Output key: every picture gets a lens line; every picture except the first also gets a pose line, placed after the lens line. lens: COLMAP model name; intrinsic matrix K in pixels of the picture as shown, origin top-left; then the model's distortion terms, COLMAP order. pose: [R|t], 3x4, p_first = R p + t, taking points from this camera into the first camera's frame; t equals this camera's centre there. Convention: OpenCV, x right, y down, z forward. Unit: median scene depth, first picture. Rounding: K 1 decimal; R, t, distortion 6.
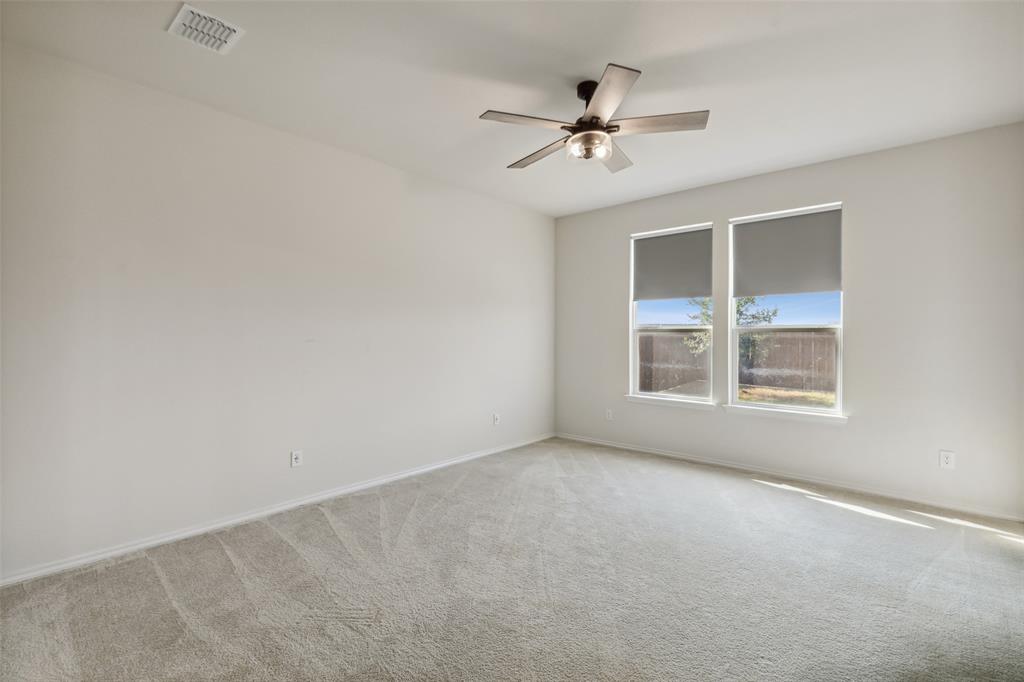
lens RADIAL K [[465.3, 0, 513.2], [0, 465.3, 336.9], [0, 0, 1]] dist [0.008551, -0.001553]
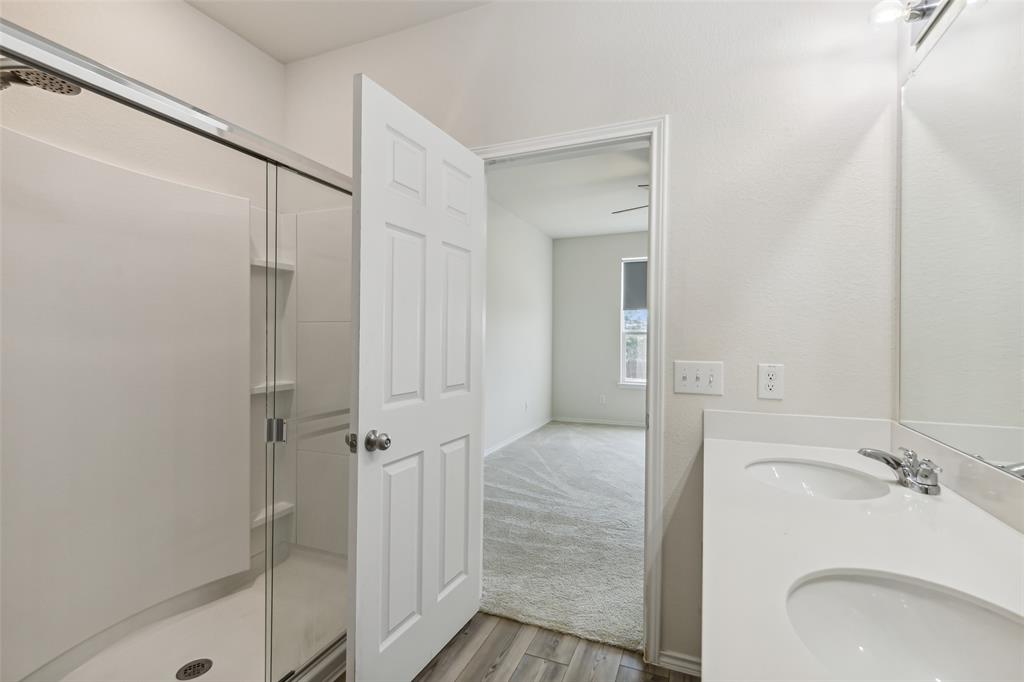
lens RADIAL K [[465.3, 0, 510.3], [0, 465.3, 341.9], [0, 0, 1]] dist [0.008551, -0.001553]
pose [[0.948151, -0.001080, 0.317819, -0.461816], [-0.001521, 0.999967, 0.007935, 0.000396], [-0.317817, -0.008007, 0.948118, -0.126971]]
